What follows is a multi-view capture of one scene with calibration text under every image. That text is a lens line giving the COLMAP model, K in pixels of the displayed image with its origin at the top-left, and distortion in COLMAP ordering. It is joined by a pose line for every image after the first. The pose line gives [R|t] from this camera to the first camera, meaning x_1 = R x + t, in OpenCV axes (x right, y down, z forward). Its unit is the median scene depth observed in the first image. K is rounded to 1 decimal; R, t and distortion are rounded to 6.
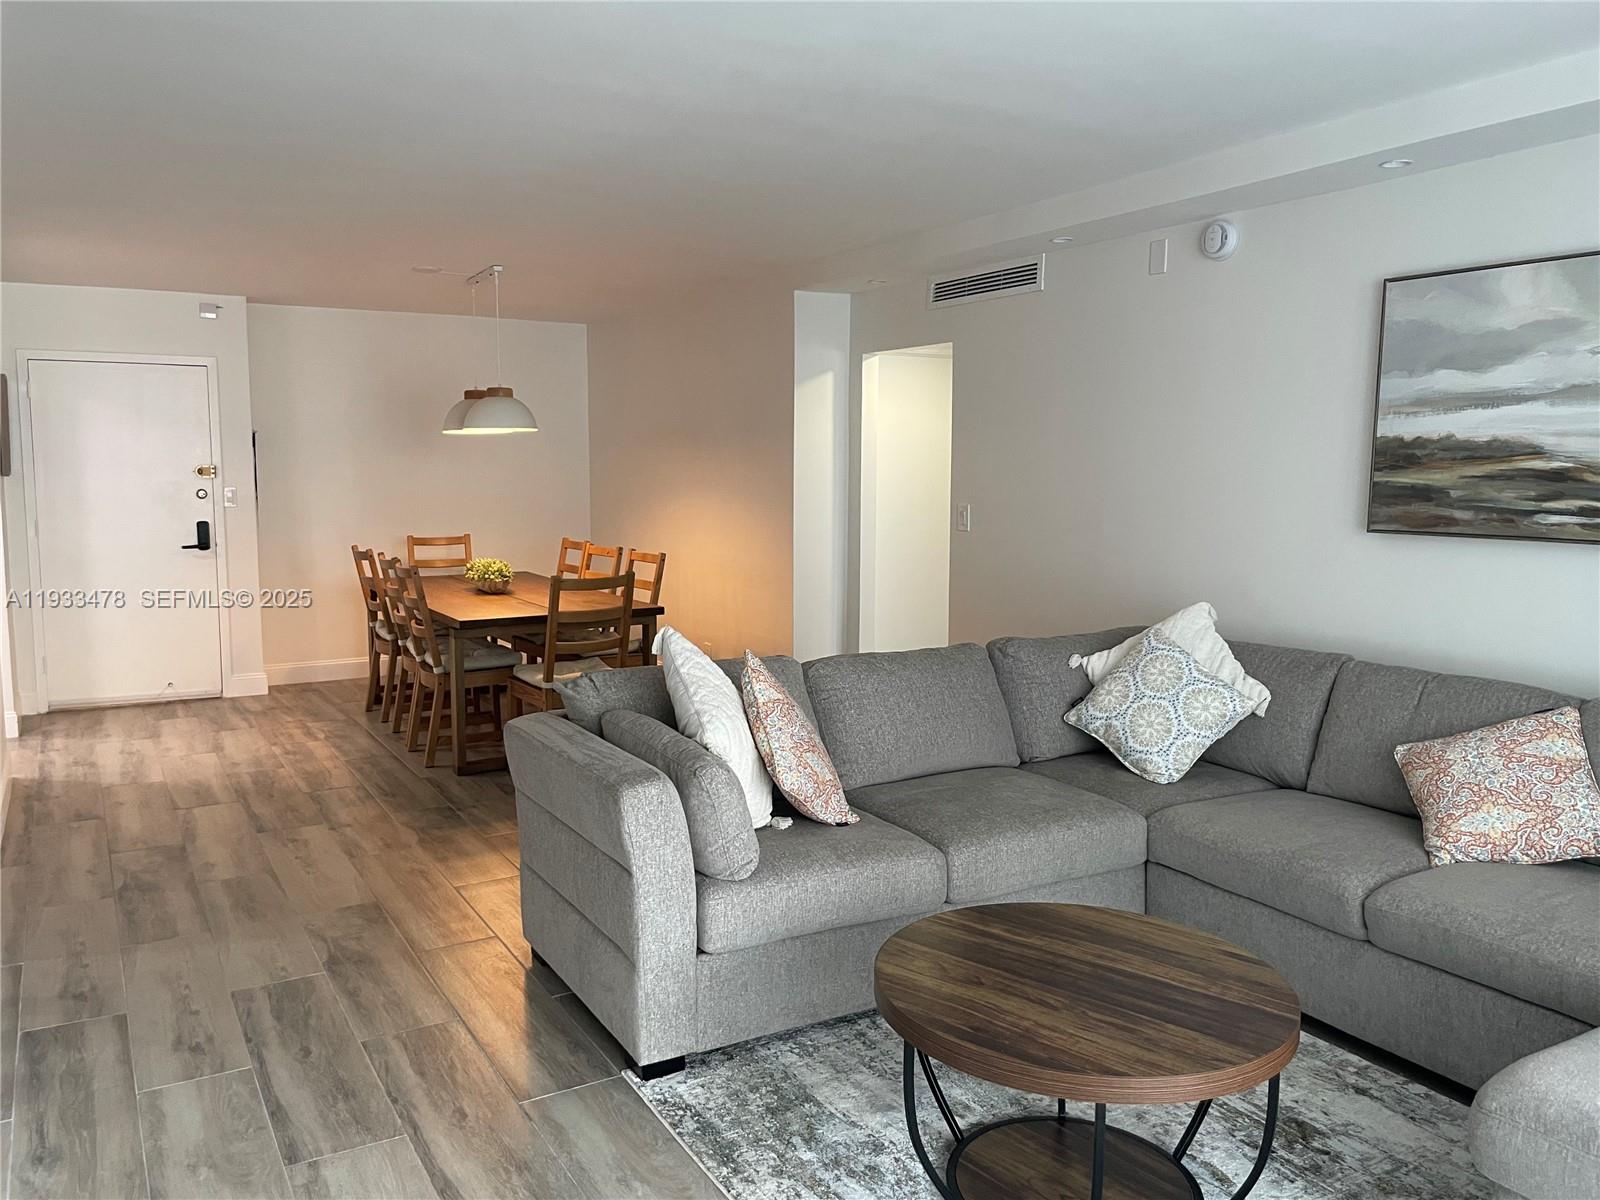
lens RADIAL K [[1219.5, 0, 789.9], [0, 1219.5, 597.6], [0, 0, 1]] dist [0.087613, -0.125607]
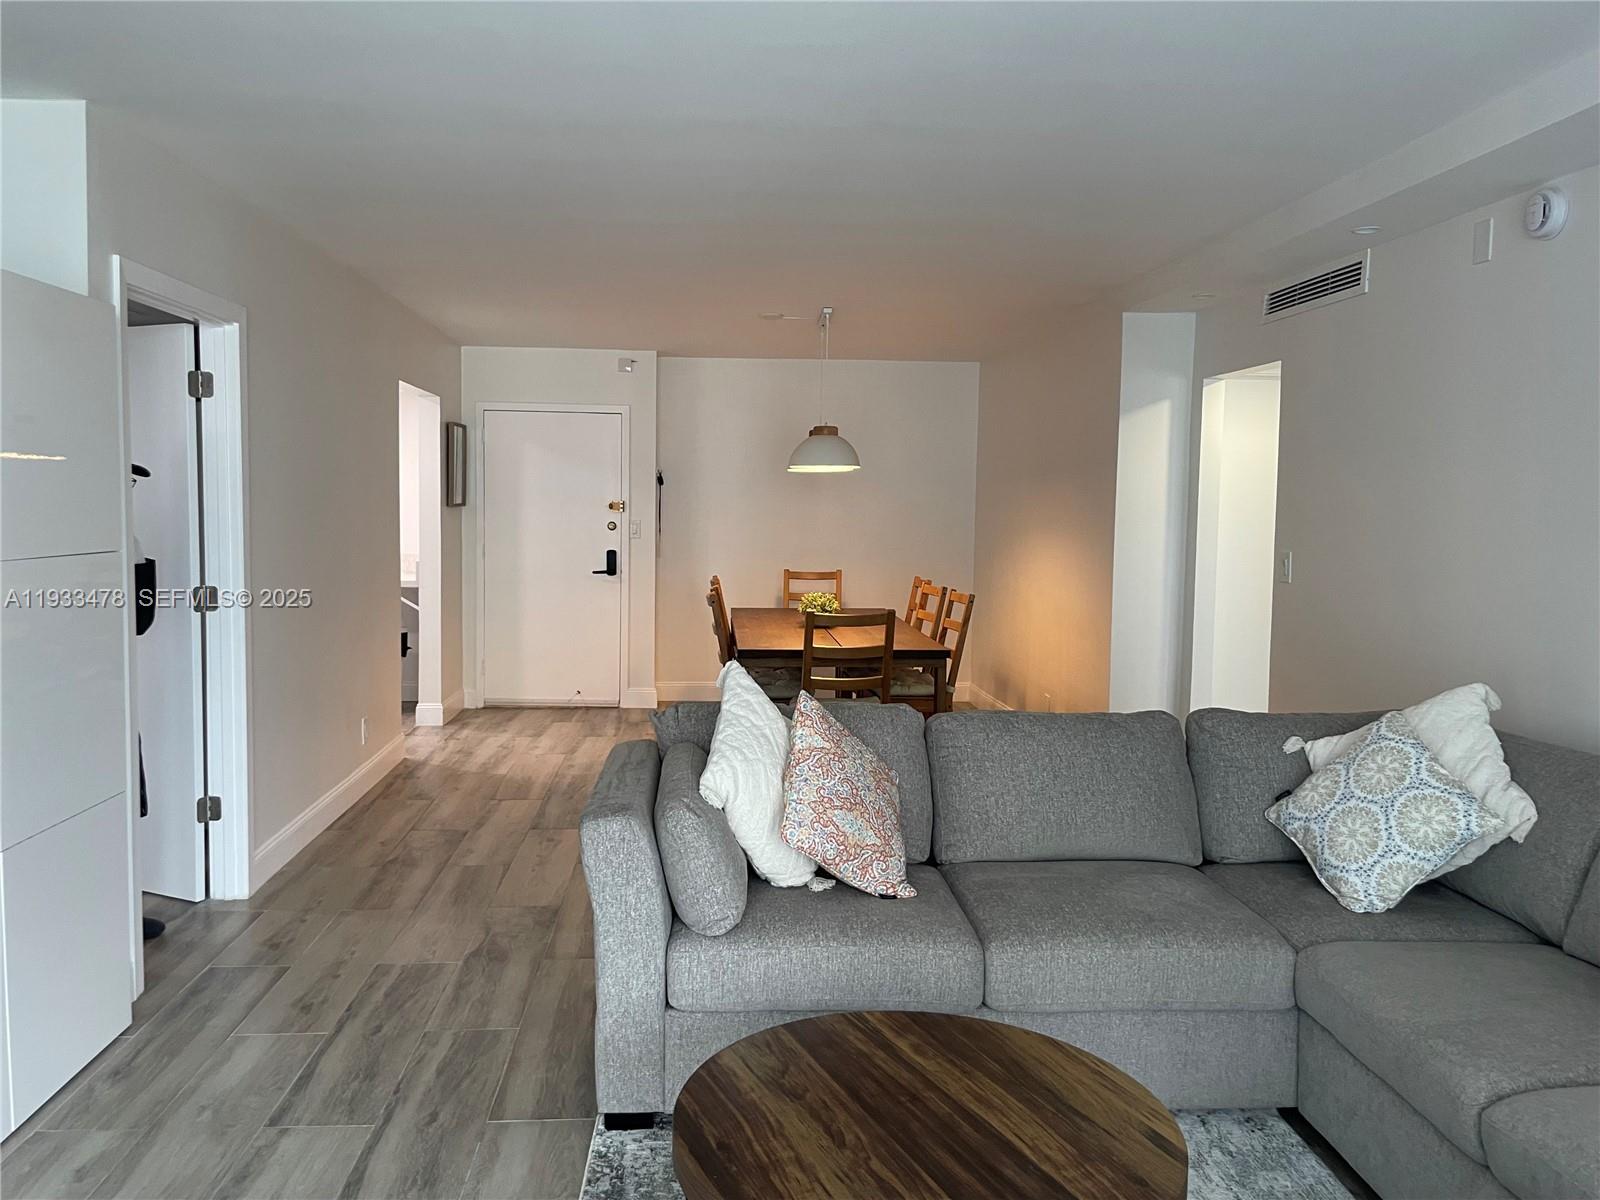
lens RADIAL K [[1222.0, 0, 785.2], [0, 1222.0, 589.1], [0, 0, 1]] dist [0.080252, -0.114872]
pose [[0.896482, 0.042419, -0.441045, 0.305620], [-0.061624, 0.997669, -0.029306, -0.006026], [0.438774, 0.053451, 0.897006, 0.129841]]
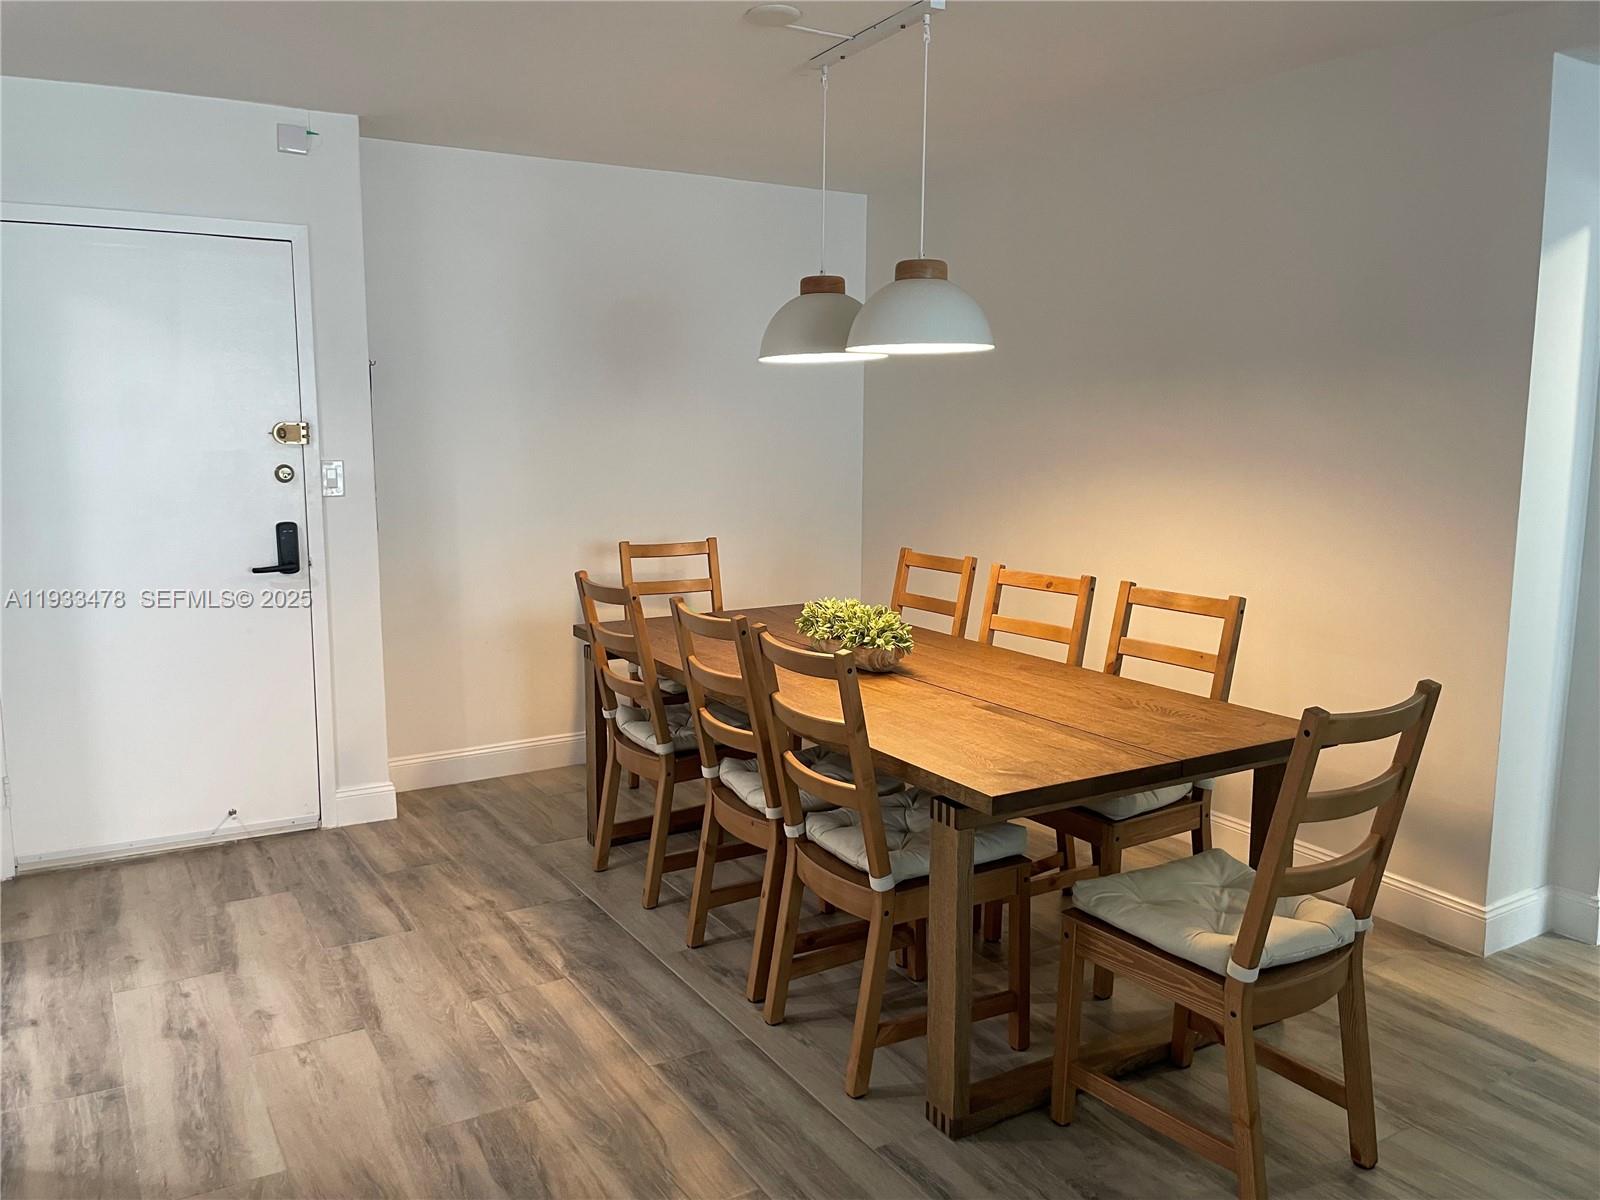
lens RADIAL K [[1222.0, 0, 785.2], [0, 1222.0, 589.1], [0, 0, 1]] dist [0.080252, -0.114872]
pose [[0.999929, -0.002501, 0.011676, -0.484402], [0.002154, 0.999558, 0.029635, -0.090165], [-0.011745, -0.029608, 0.999493, 0.828392]]
